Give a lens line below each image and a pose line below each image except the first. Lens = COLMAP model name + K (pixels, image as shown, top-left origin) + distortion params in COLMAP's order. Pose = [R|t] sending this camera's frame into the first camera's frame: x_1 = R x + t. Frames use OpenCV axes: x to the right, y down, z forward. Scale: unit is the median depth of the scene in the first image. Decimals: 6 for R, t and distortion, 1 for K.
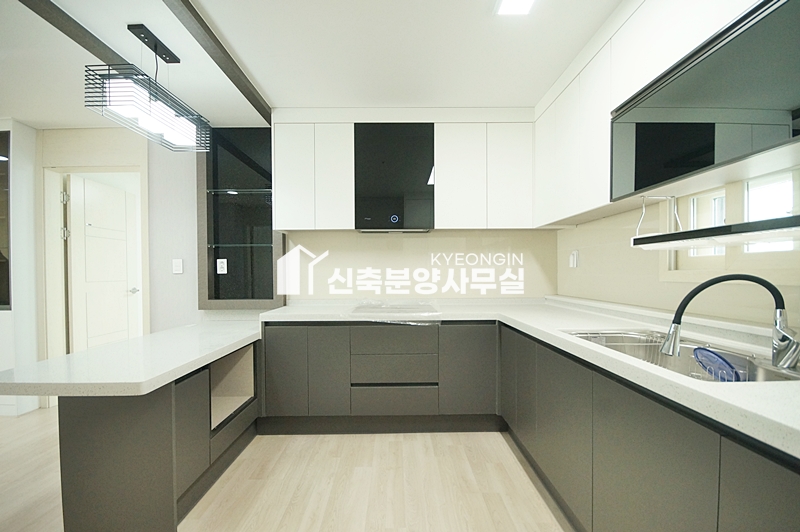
lens RADIAL K [[353.1, 0, 399.5], [0, 353.1, 268.8], [0, 0, 1]] dist [0.000756, -0.001539]
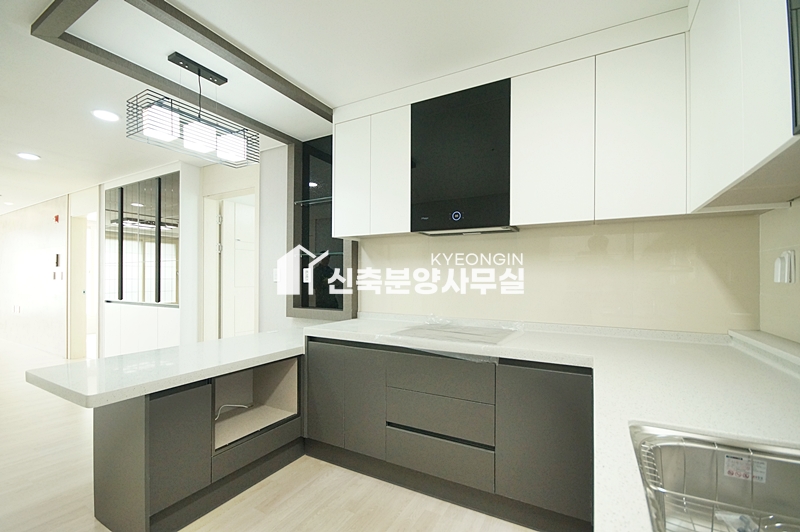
lens RADIAL K [[353.1, 0, 398.9], [0, 353.1, 271.3], [0, 0, 1]] dist [0.000756, -0.001539]
pose [[0.869100, 0.001141, -0.494635, 0.257910], [-0.004754, 0.999970, -0.006048, -0.015302], [0.494614, 0.007608, 0.869080, 0.270278]]
